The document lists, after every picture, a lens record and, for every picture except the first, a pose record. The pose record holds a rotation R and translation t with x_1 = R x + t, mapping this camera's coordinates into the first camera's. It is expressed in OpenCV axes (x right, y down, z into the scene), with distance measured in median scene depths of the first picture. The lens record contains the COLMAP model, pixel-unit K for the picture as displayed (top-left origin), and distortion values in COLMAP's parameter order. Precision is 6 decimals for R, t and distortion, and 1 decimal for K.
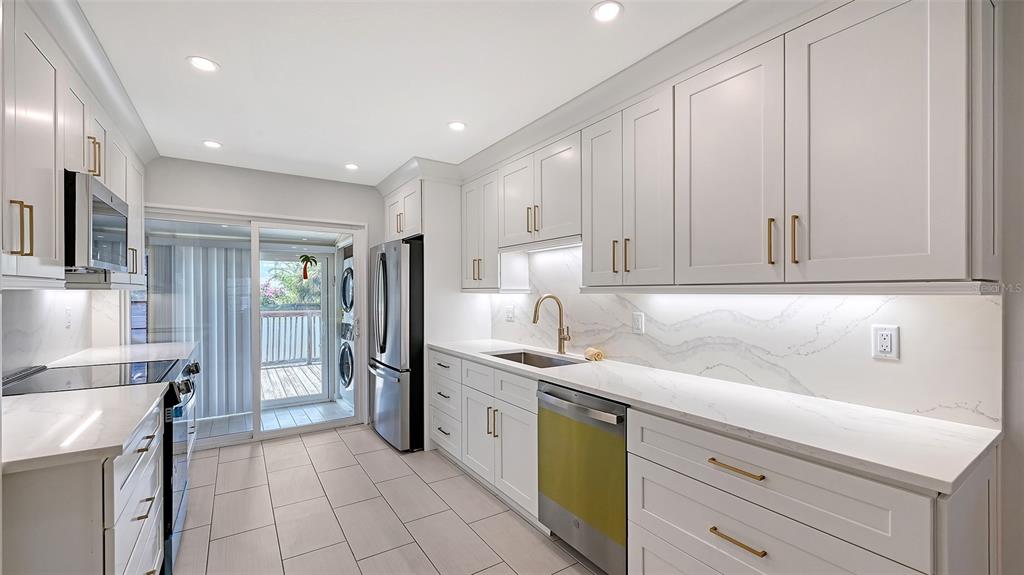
lens RADIAL K [[419.8, 0, 518.6], [0, 419.8, 289.7], [0, 0, 1]] dist [0.001297, 0.000096]
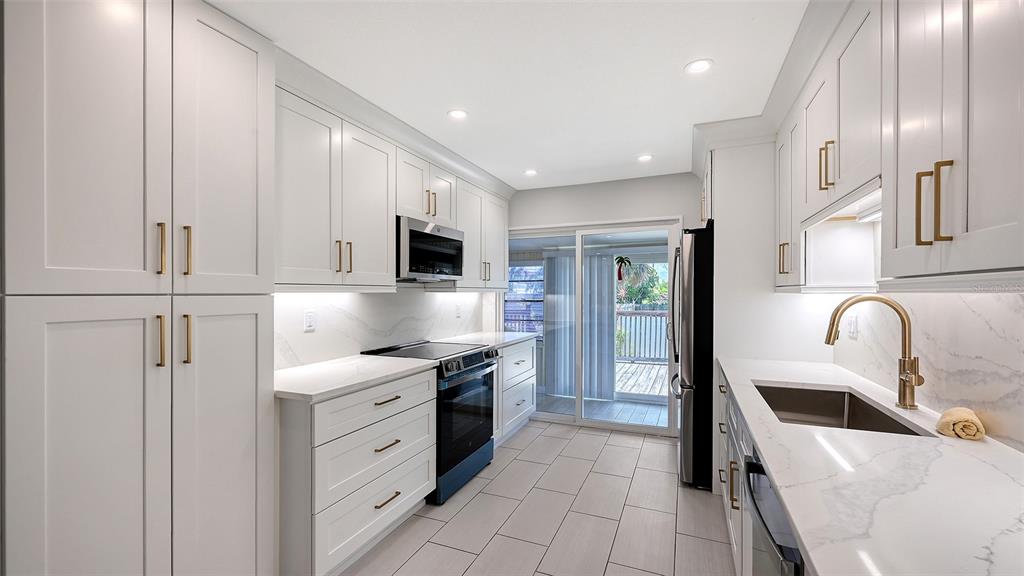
lens RADIAL K [[419.8, 0, 511.7], [0, 419.8, 291.4], [0, 0, 1]] dist [0.001297, 0.000096]
pose [[0.542144, -0.007904, -0.840248, 0.239660], [0.011149, 0.999935, -0.002213, 0.002086], [0.840211, -0.008168, 0.542197, 0.259286]]
